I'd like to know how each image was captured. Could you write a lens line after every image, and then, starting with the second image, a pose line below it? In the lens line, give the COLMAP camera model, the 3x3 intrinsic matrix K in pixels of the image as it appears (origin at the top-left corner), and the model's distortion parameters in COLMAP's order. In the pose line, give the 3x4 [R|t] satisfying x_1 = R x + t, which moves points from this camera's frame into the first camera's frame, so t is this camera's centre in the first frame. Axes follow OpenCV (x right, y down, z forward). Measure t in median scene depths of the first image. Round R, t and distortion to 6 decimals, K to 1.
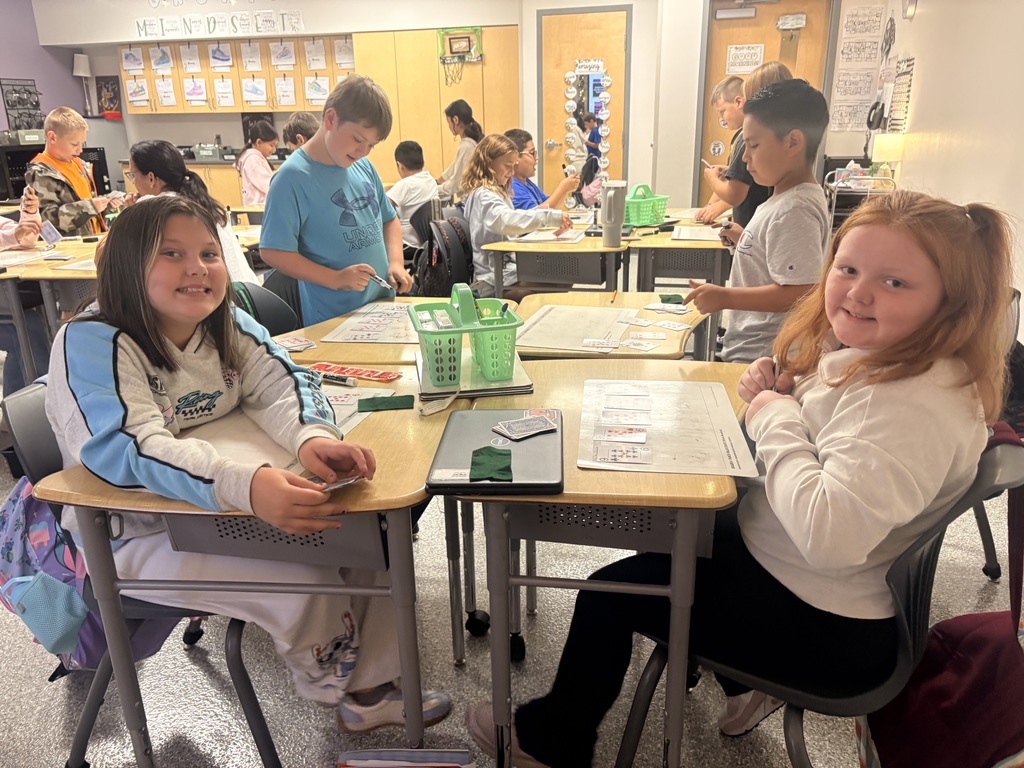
lens RADIAL K [[776.2, 0, 521.5], [0, 776.2, 382.4], [0, 0, 1]] dist [0.041600, -0.058511]
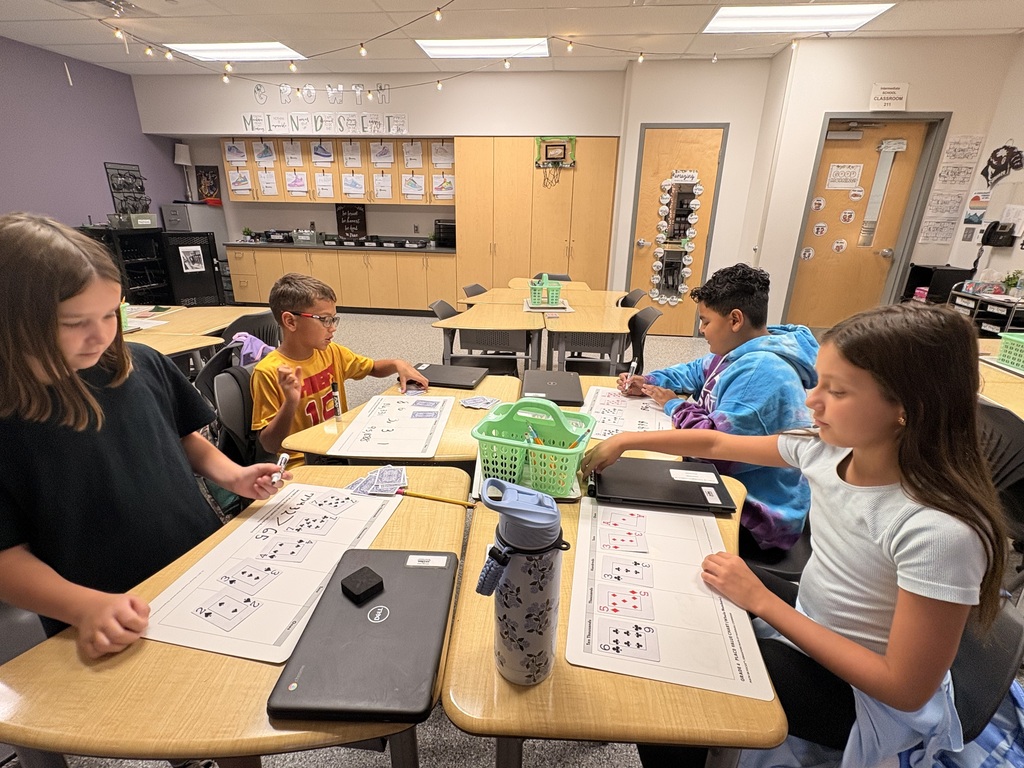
lens RADIAL K [[487.8, 0, 509.4], [0, 487.8, 384.4], [0, 0, 1]] dist [-0.006534, 0.001755]
pose [[0.990448, -0.012681, 0.137305, -0.220086], [0.010023, 0.999749, 0.020027, -0.097696], [-0.137525, -0.018460, 0.990326, 0.269327]]
